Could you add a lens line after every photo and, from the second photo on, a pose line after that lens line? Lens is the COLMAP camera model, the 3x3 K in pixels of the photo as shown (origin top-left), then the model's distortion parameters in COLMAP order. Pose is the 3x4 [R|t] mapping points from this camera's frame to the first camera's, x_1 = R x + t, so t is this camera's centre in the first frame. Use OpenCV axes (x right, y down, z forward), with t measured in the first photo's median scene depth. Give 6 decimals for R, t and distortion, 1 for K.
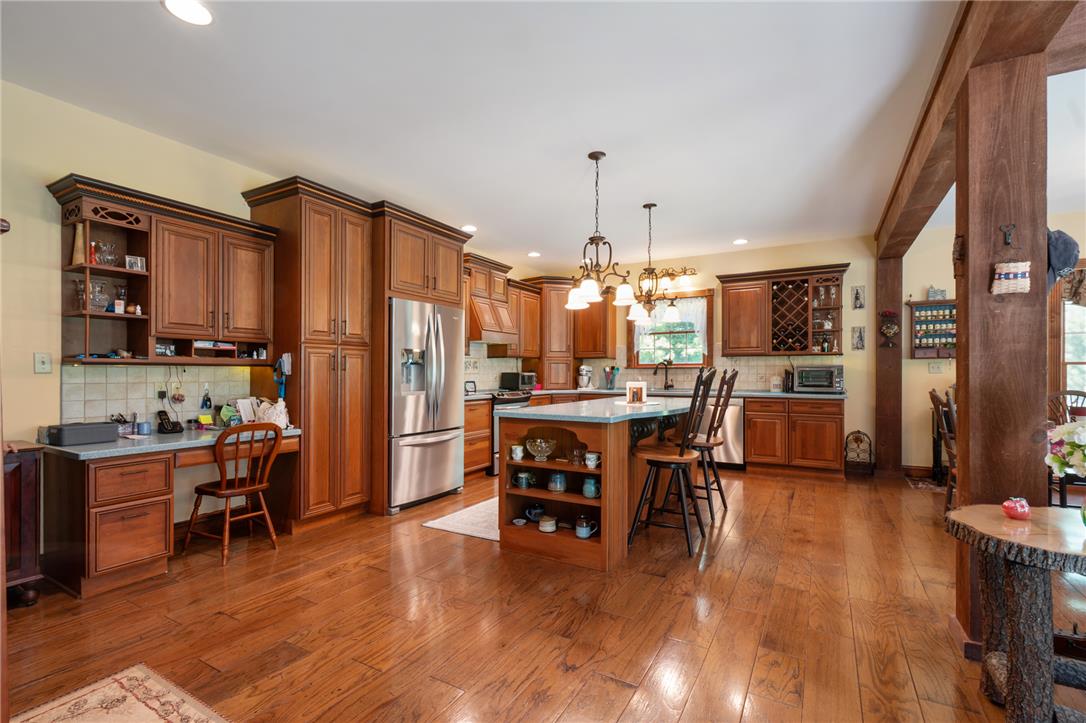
lens RADIAL K [[487.5, 0, 539.6], [0, 487.5, 380.0], [0, 0, 1]] dist [0.006775, -0.002481]
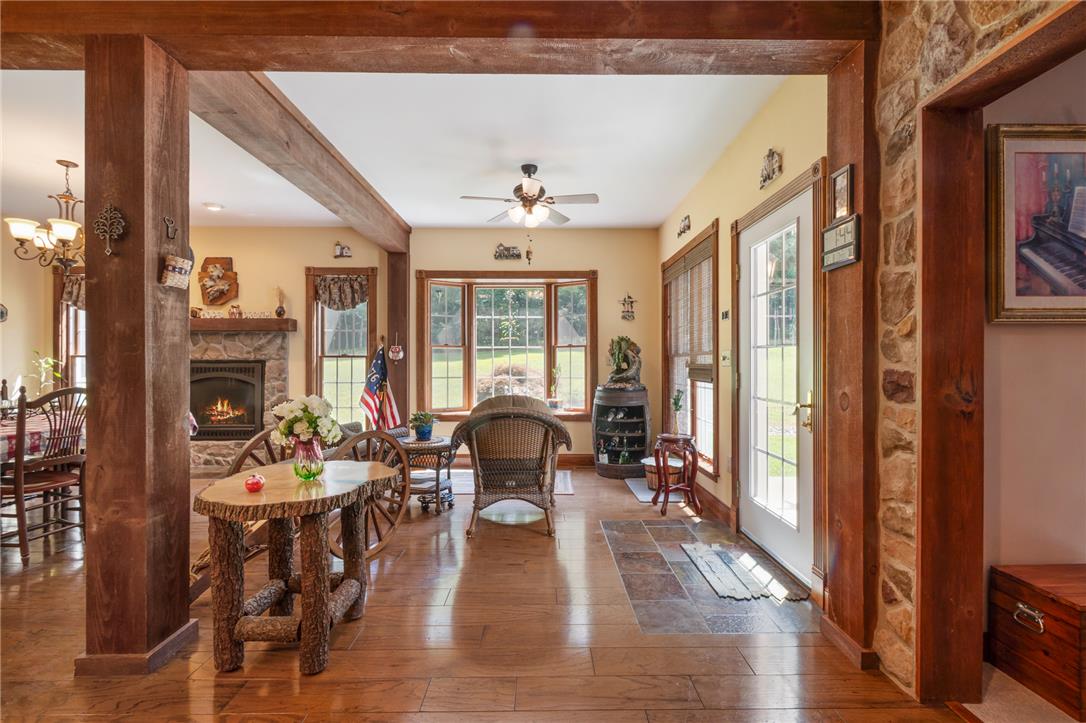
lens RADIAL K [[487.5, 0, 548.3], [0, 487.5, 368.6], [0, 0, 1]] dist [0.006775, -0.002481]
pose [[-0.514796, -0.009114, 0.857264, -0.109875], [0.011869, 0.999772, 0.017757, -0.005525], [-0.857230, 0.019316, -0.514571, 0.297693]]
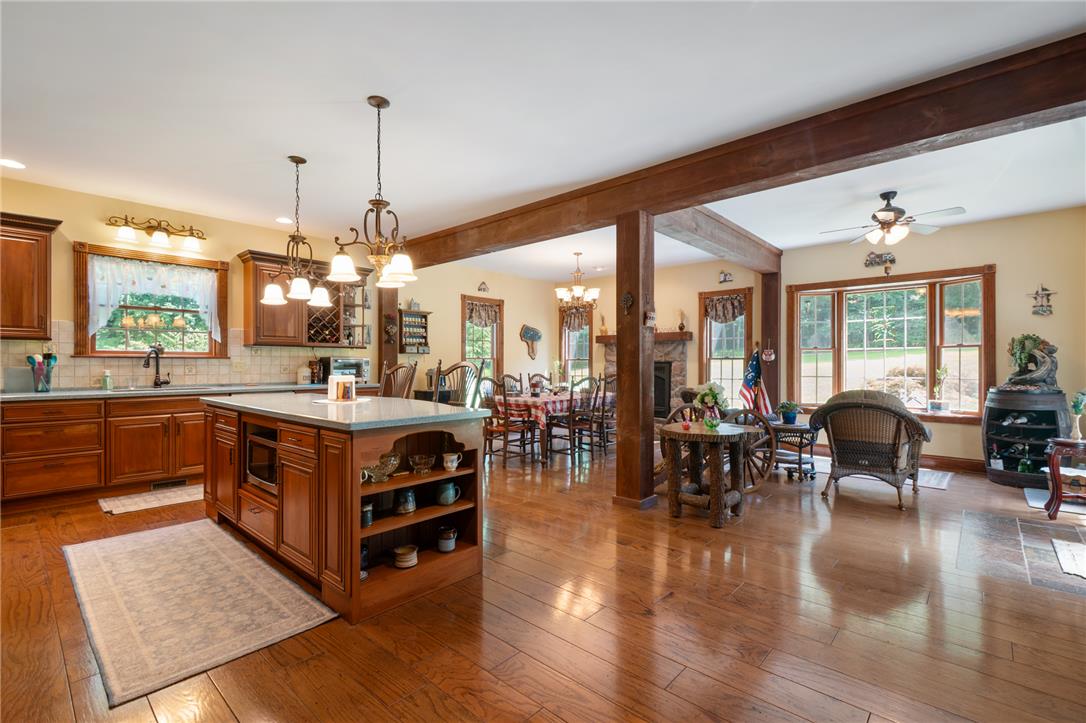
lens RADIAL K [[487.5, 0, 546.4], [0, 487.5, 361.7], [0, 0, 1]] dist [0.006775, -0.002481]
pose [[0.199059, 0.004695, 0.979976, -0.400890], [0.013491, 0.999881, -0.007531, -0.006268], [-0.979895, 0.014720, 0.198972, 0.352717]]
